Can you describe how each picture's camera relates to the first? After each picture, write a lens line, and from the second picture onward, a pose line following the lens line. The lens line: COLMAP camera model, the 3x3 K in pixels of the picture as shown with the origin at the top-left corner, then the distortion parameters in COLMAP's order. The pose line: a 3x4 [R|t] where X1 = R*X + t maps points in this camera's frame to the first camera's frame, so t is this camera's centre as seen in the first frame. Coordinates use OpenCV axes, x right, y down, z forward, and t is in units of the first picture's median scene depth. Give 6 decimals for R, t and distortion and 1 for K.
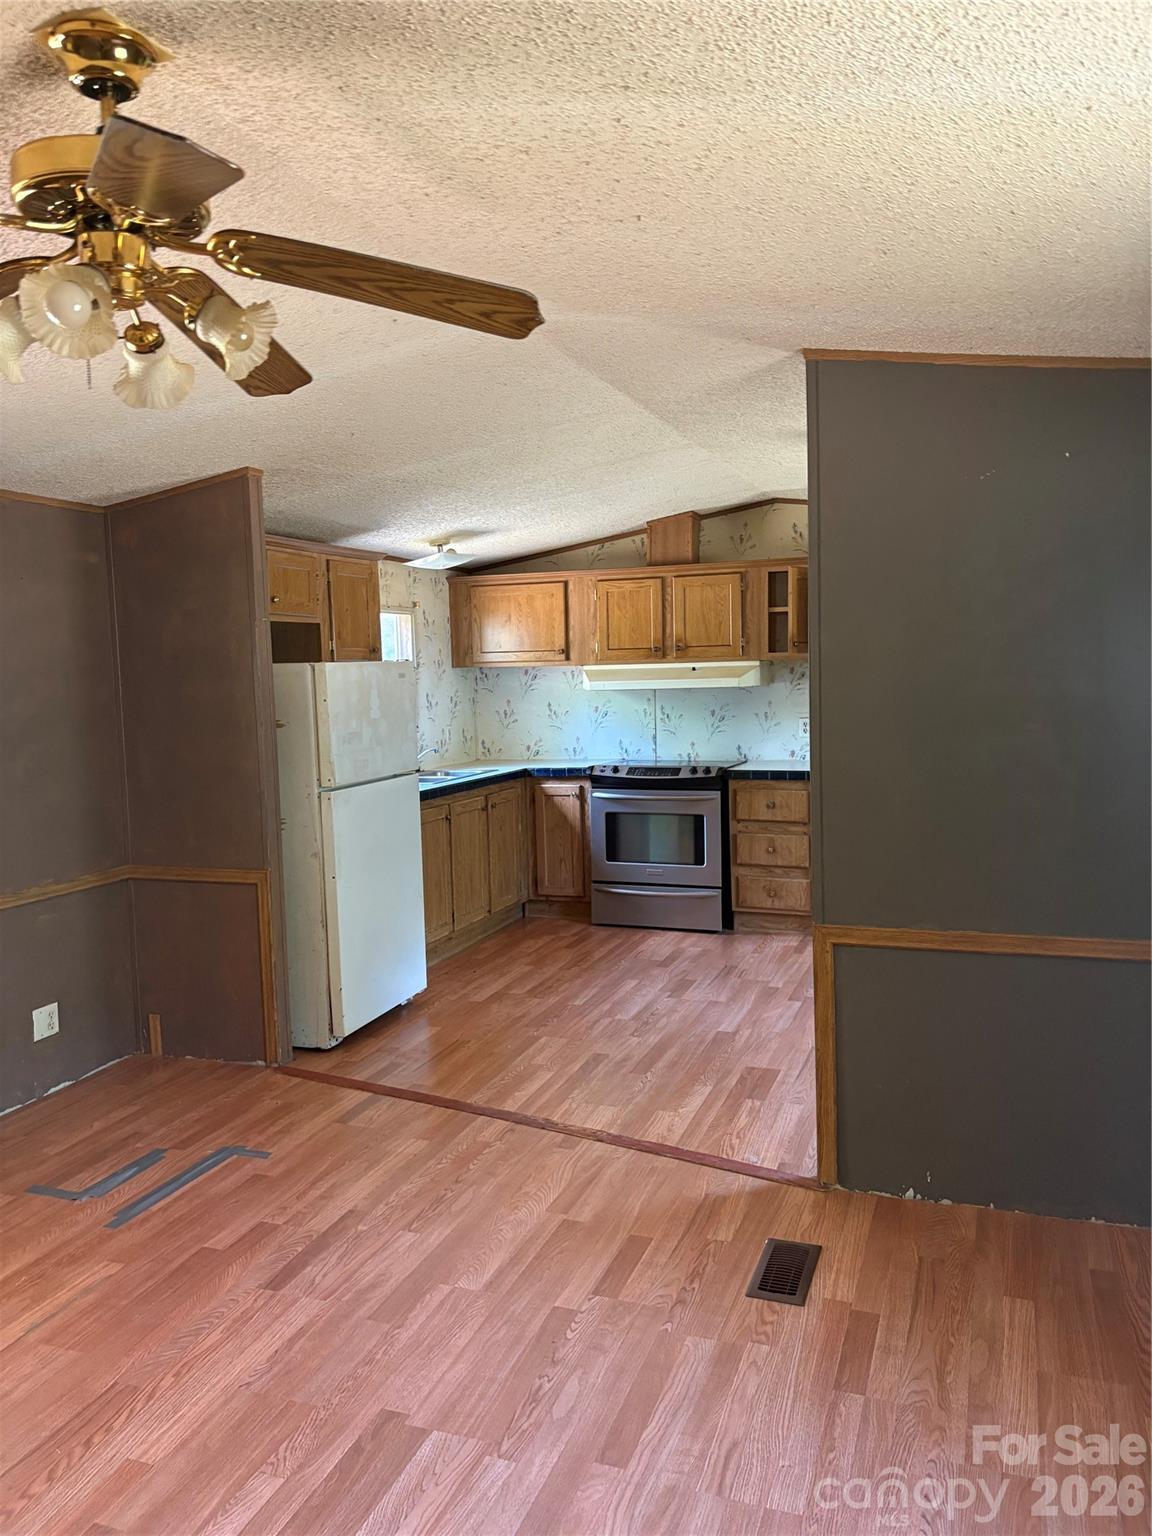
lens RADIAL K [[1155.9, 0, 568.6], [0, 1155.9, 784.6], [0, 0, 1]] dist [0.050438, -0.060667]
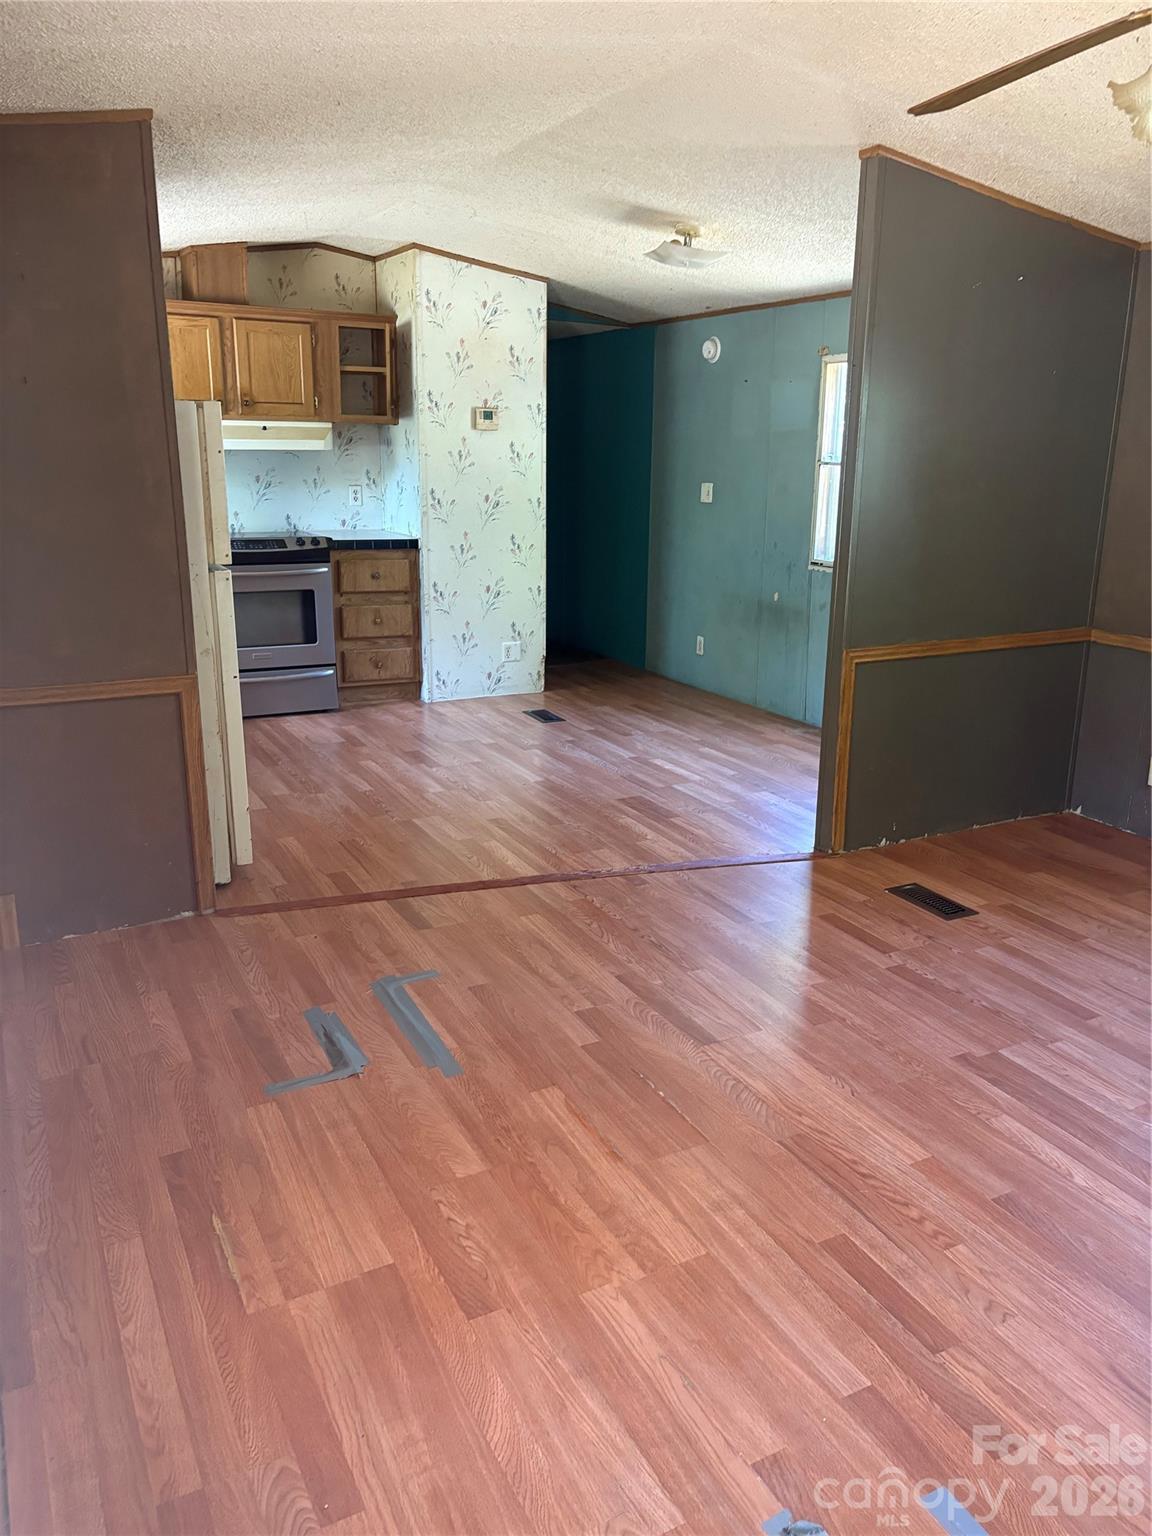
lens RADIAL K [[1155.9, 0, 587.5], [0, 1155.9, 770.2], [0, 0, 1]] dist [0.050438, -0.060667]
pose [[0.664277, -0.168567, 0.728232, -0.456277], [0.041779, 0.981090, 0.188988, 0.001269], [-0.746318, -0.095116, 0.658758, 0.192911]]
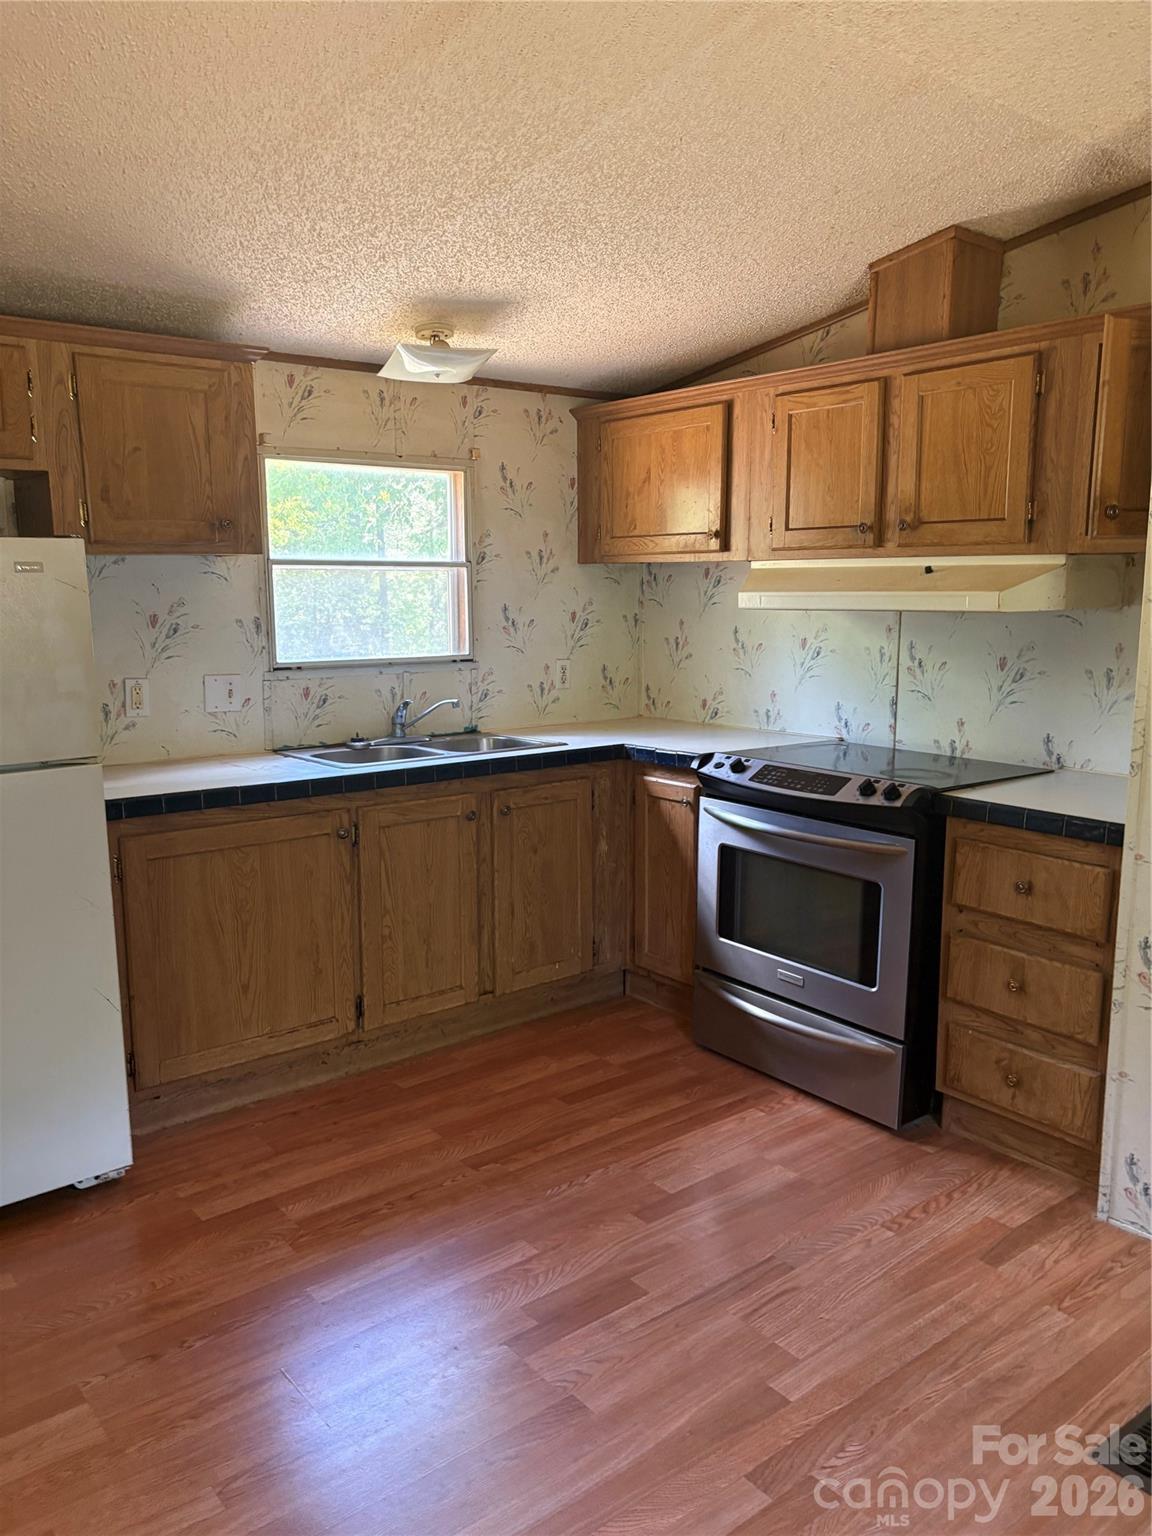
lens RADIAL K [[1155.9, 0, 586.7], [0, 1155.9, 781.9], [0, 0, 1]] dist [0.050438, -0.060667]
pose [[0.858374, 0.108882, -0.501338, 0.249192], [-0.068475, 0.992791, 0.098376, -0.053678], [0.508435, -0.050114, 0.859641, 0.538818]]
